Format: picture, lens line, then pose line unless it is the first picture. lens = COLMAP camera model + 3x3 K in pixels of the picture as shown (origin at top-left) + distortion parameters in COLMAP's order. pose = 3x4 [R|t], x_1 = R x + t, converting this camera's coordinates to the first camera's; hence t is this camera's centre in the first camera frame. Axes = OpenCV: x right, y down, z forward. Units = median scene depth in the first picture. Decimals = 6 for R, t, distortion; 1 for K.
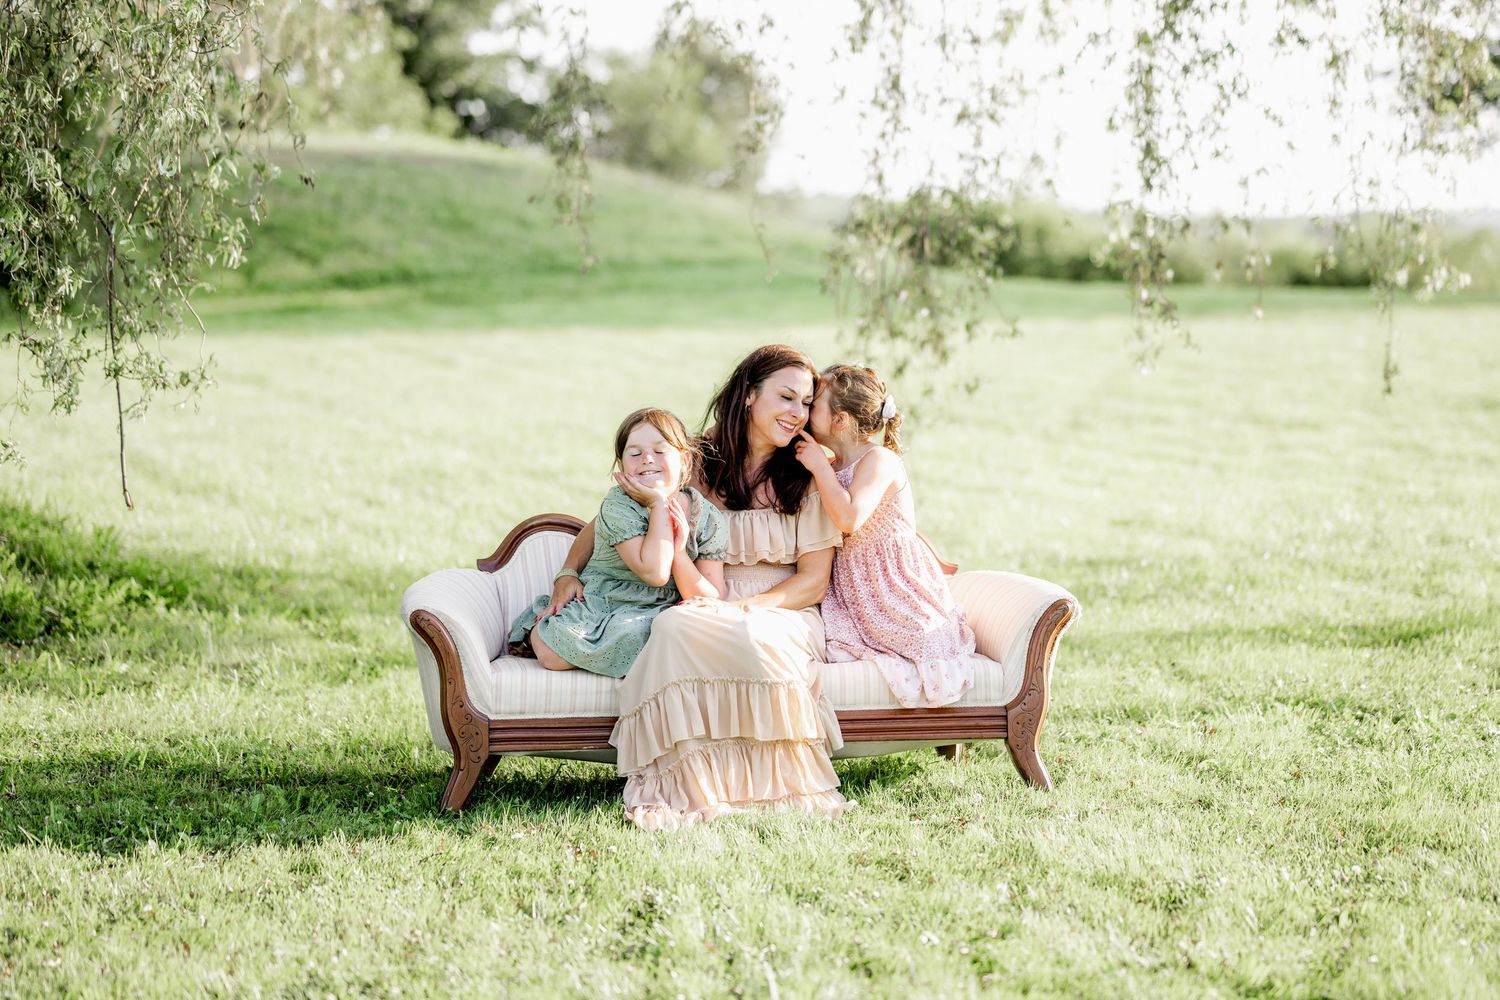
lens RADIAL K [[3903.1, 0, 749.2], [0, 3903.1, 496.5], [0, 0, 1]] dist [-0.138504, 0.000000]
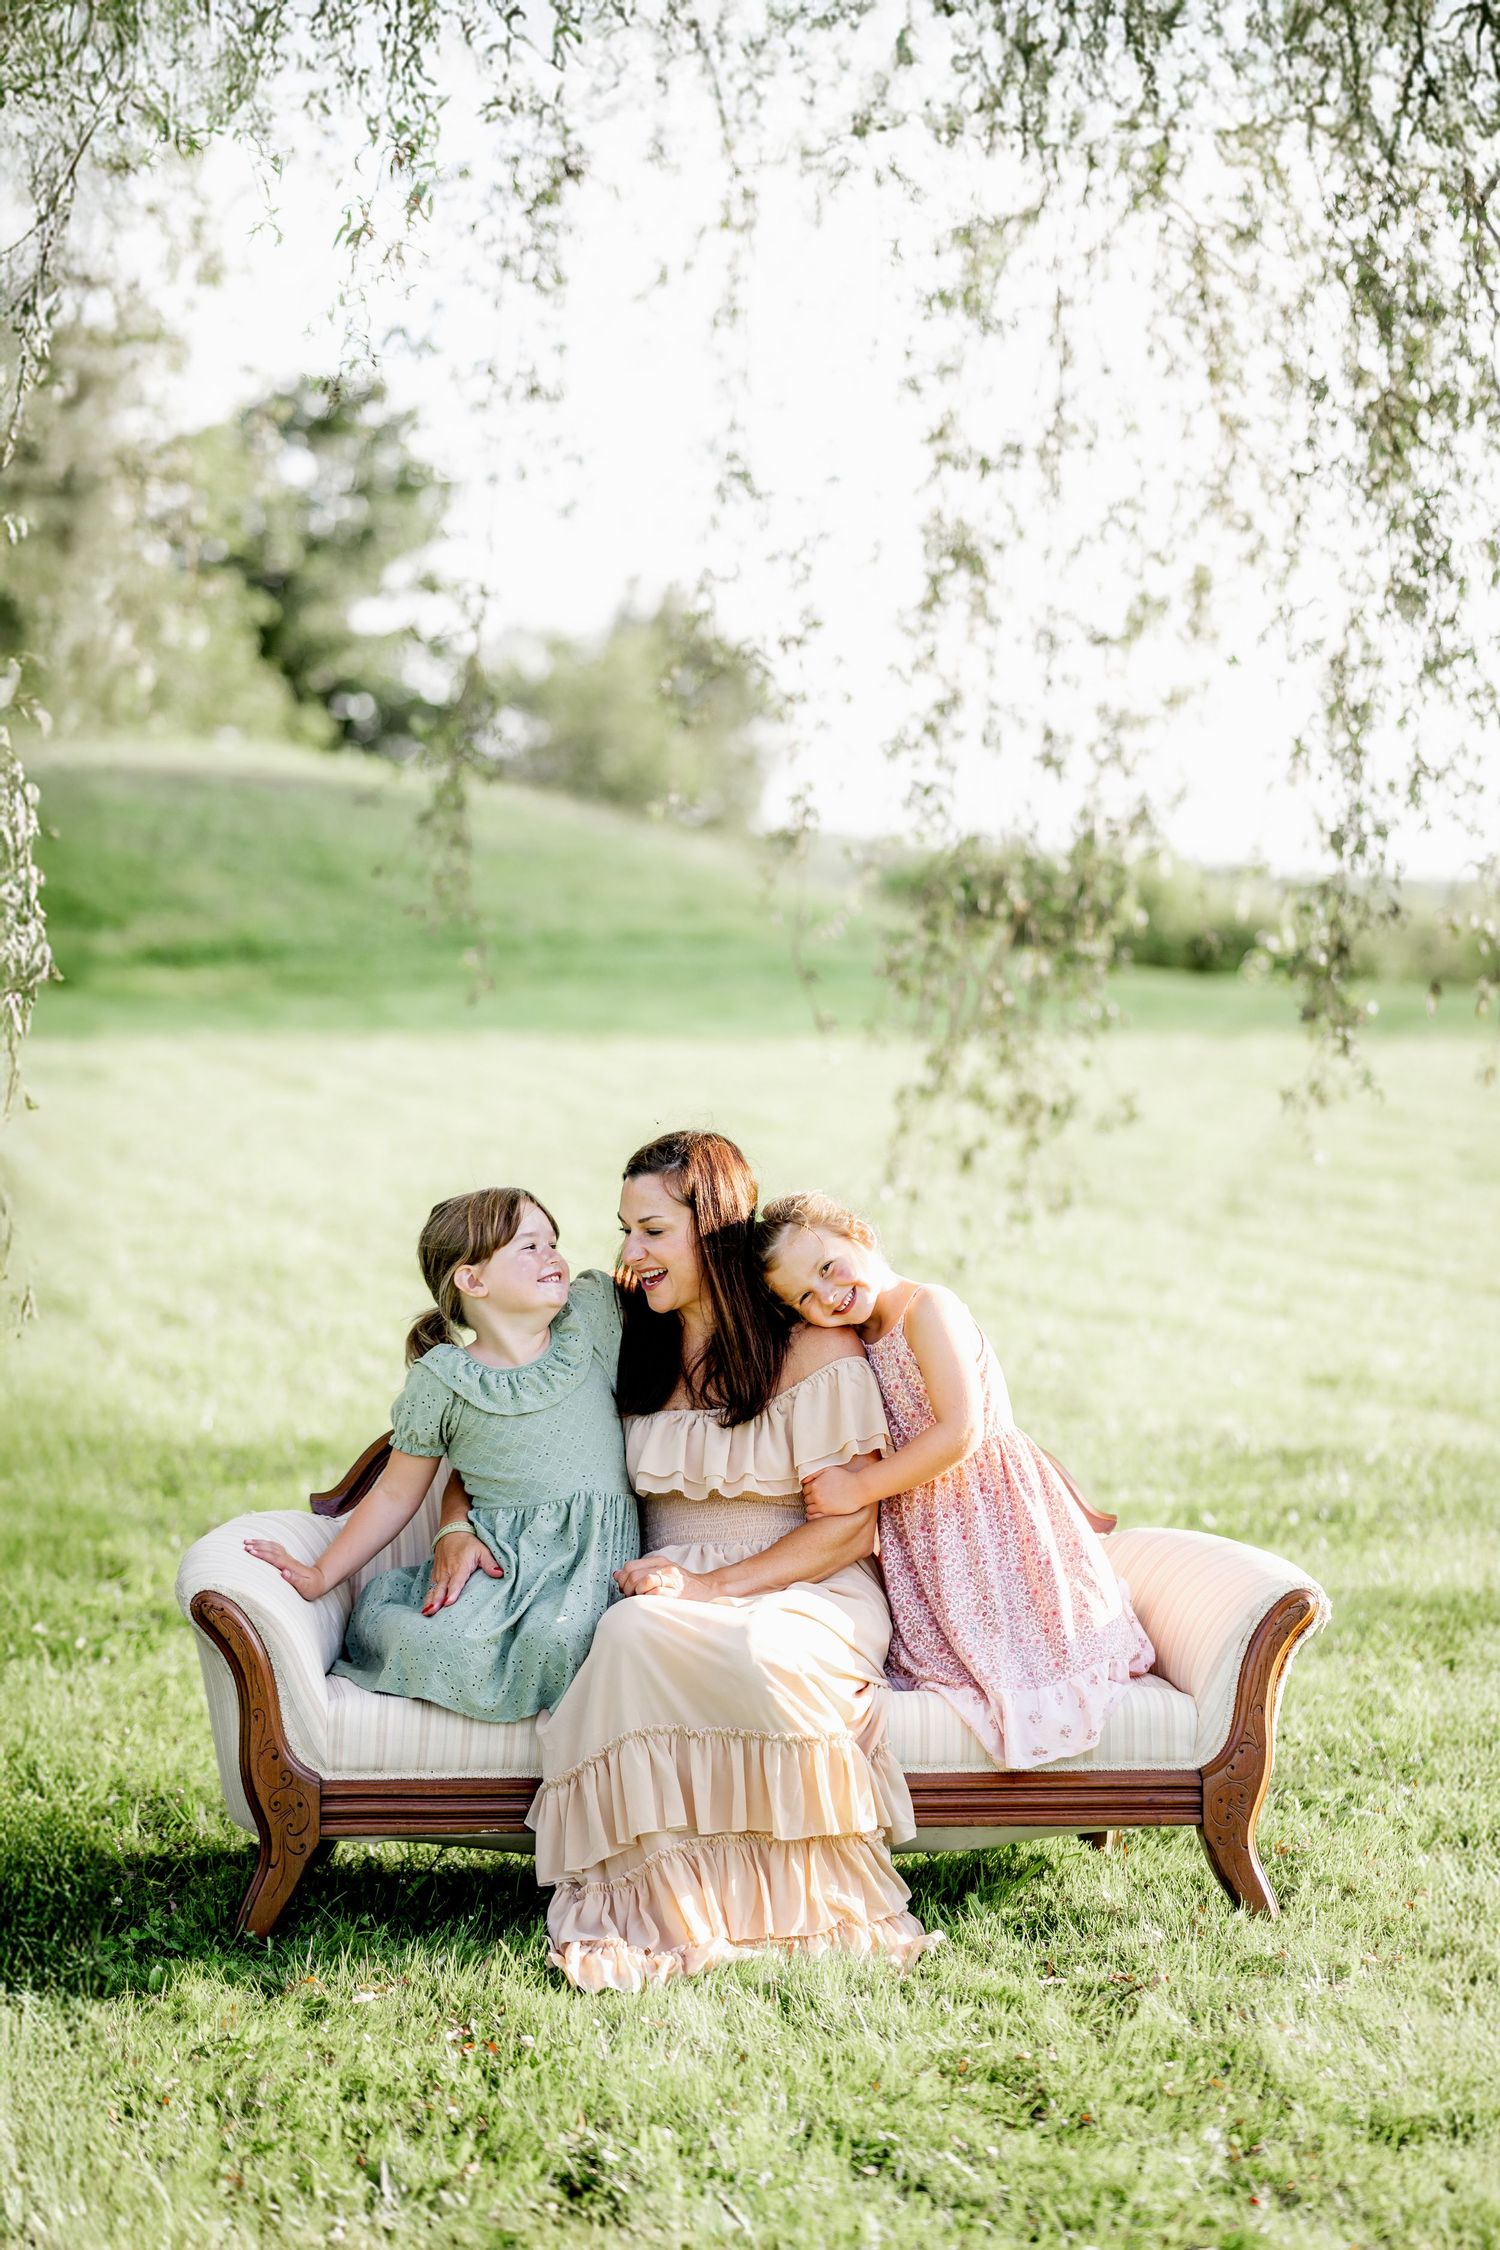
lens RADIAL K [[5359.6, 0, 752.0], [0, 5359.6, 1129.5], [0, 0, 1]] dist [-0.105443, 0.000000]
pose [[0.999787, 0.020194, 0.004220, -0.006990], [-0.020098, 0.999565, -0.021590, -0.023523], [-0.004654, 0.021500, 0.999758, 0.185079]]
